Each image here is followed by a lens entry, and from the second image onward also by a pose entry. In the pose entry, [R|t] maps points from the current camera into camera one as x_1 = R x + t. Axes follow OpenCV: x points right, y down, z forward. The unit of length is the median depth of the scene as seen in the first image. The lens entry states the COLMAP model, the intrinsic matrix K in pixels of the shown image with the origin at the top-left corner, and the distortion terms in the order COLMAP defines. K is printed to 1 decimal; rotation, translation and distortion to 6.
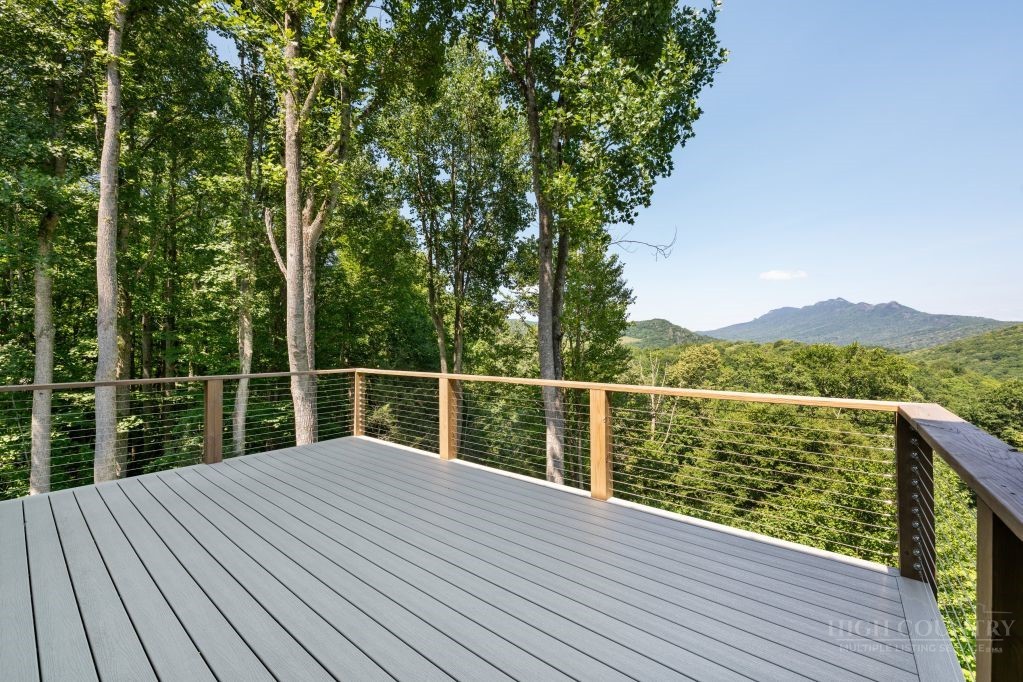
lens RADIAL K [[411.4, 0, 511.4], [0, 411.4, 357.4], [0, 0, 1]] dist [-0.000899, -0.000204]
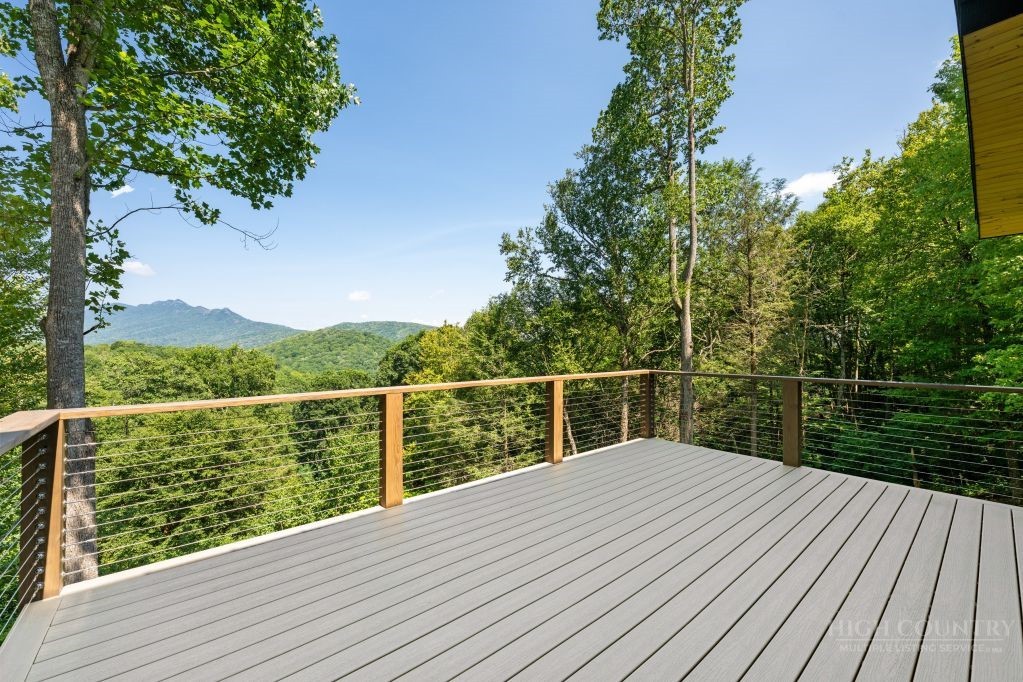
lens RADIAL K [[404.6, 0, 511.5], [0, 404.6, 341.0], [0, 0, 1]] dist [-0.001329, -0.000160]
pose [[0.192561, 0.014934, 0.981171, -0.092997], [0.027145, 0.999420, -0.020539, -0.002281], [-0.980909, 0.030589, 0.192044, 0.074608]]
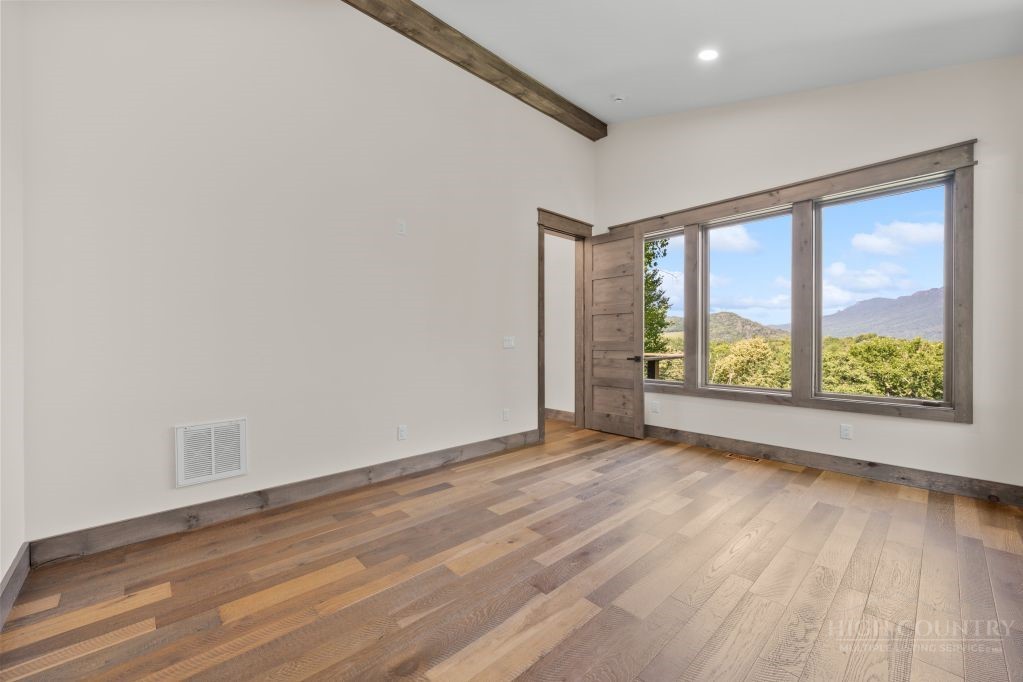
lens RADIAL K [[411.4, 0, 511.4], [0, 411.4, 357.4], [0, 0, 1]] dist [-0.000899, -0.000204]
pose [[0.989320, 0.008044, -0.145538, -0.002177], [-0.005805, 0.999858, 0.015805, 0.003395], [0.145645, -0.014791, 0.989226, -0.155720]]
